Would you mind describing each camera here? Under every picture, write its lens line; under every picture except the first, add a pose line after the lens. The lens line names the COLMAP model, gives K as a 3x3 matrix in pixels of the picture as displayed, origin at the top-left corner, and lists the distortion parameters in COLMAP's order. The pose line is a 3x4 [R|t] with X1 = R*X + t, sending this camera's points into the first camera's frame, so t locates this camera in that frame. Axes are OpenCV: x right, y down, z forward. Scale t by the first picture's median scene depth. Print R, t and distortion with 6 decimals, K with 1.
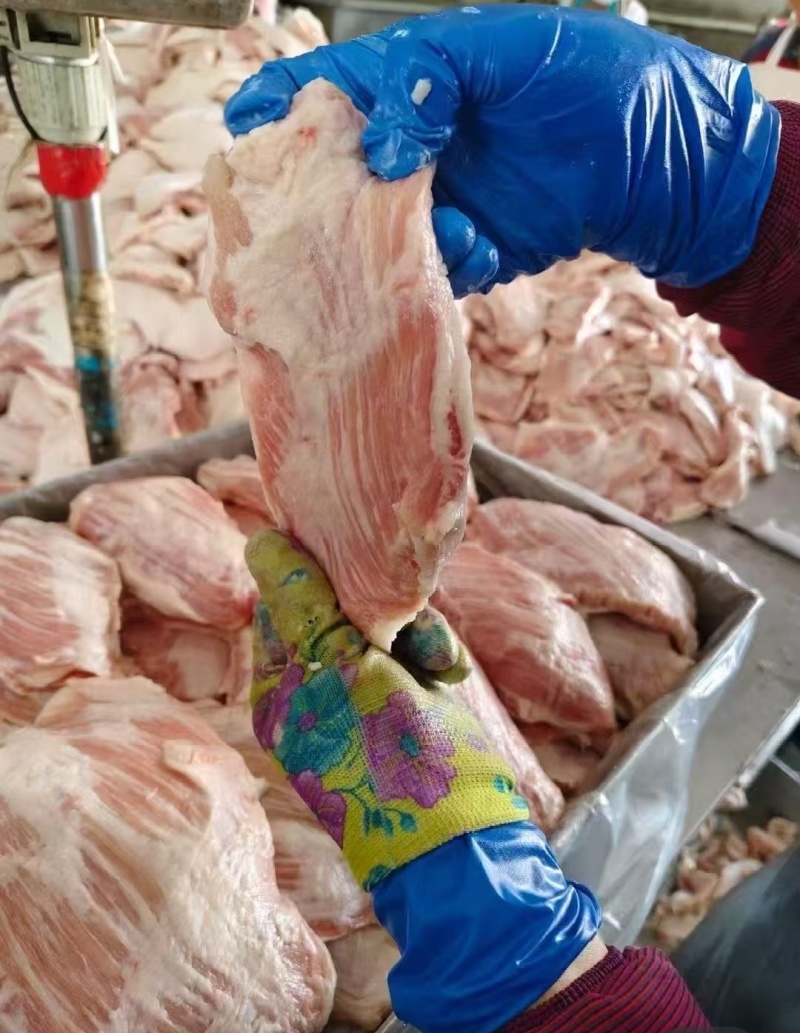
lens RADIAL K [[714.1, 0, 400.5], [0, 714.1, 516.4], [0, 0, 1]] dist [-0.030054, 0.007621]
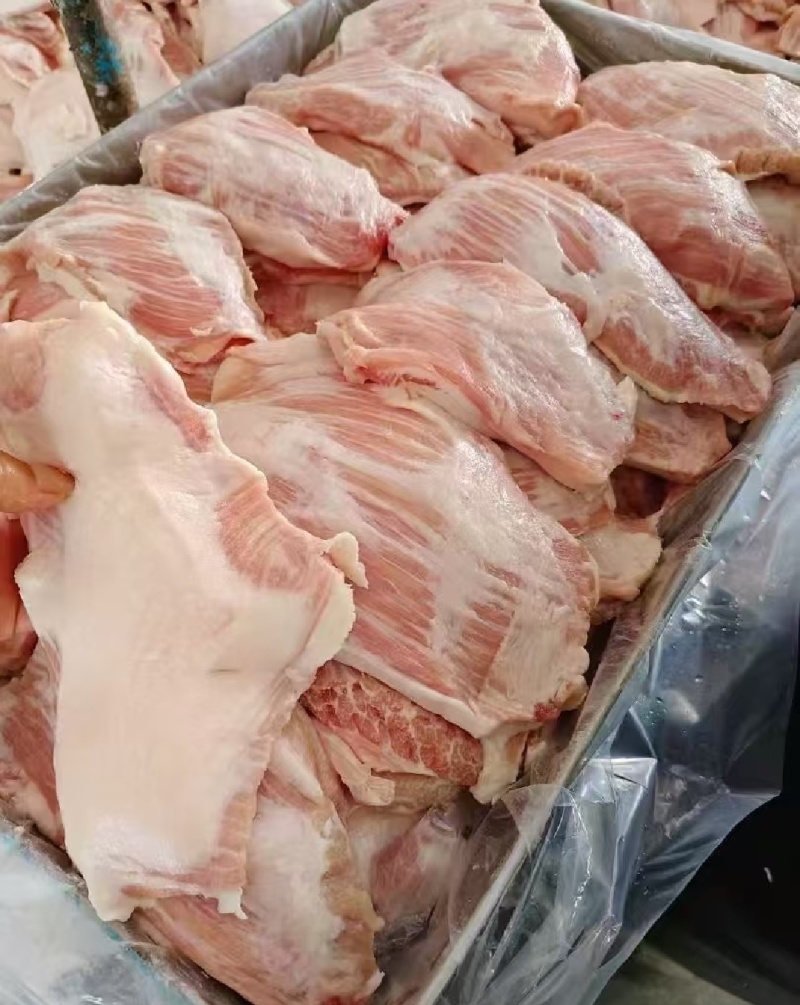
lens RADIAL K [[698.1, 0, 400.1], [0, 698.1, 502.9], [0, 0, 1]] dist [-0.004134, 0.000972]
pose [[0.983598, -0.175485, -0.041707, -0.220005], [0.176358, 0.887129, 0.426497, 0.052400], [-0.037844, -0.426857, 0.903527, 0.071949]]
